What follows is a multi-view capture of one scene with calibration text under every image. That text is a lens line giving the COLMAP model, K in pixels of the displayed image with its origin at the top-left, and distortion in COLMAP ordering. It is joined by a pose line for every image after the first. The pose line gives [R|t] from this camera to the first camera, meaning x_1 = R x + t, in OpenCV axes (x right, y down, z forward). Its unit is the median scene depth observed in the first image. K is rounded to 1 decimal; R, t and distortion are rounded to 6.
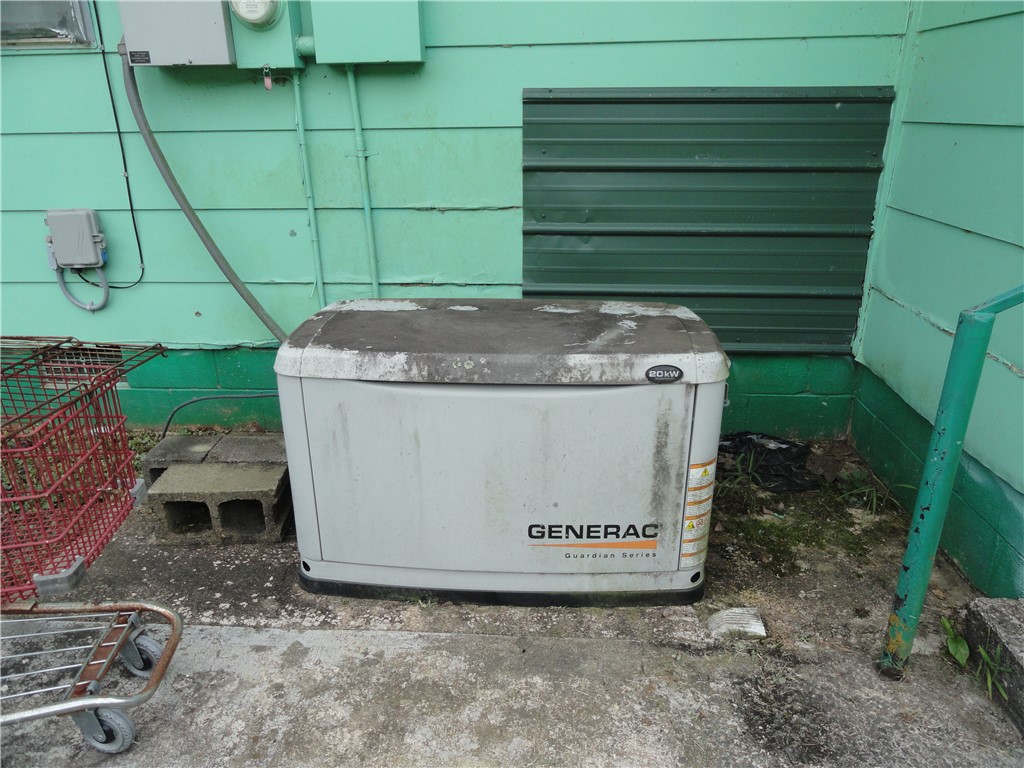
lens RADIAL K [[720.2, 0, 509.8], [0, 720.2, 384.7], [0, 0, 1]] dist [0.002549, -0.003008]
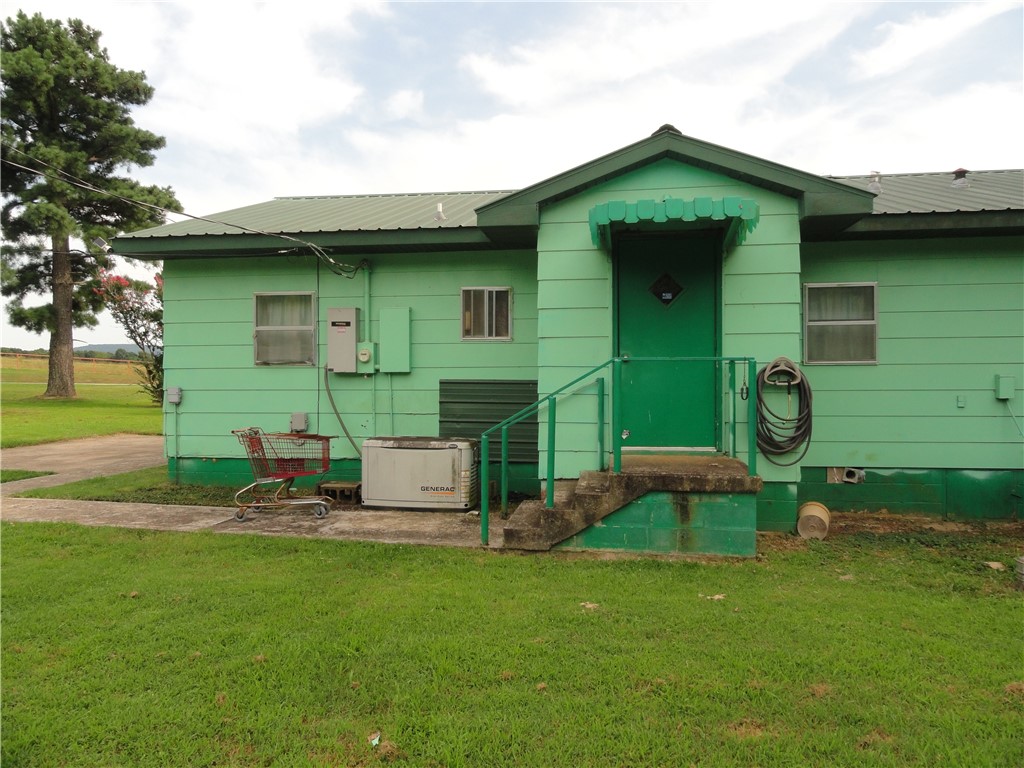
lens RADIAL K [[720.2, 0, 509.8], [0, 720.2, 384.7], [0, 0, 1]] dist [0.002549, -0.003008]
pose [[0.997159, 0.012879, -0.074212, 0.779962], [-0.037370, 0.940045, -0.338997, 0.970549], [0.065397, 0.340807, 0.937856, -2.782123]]
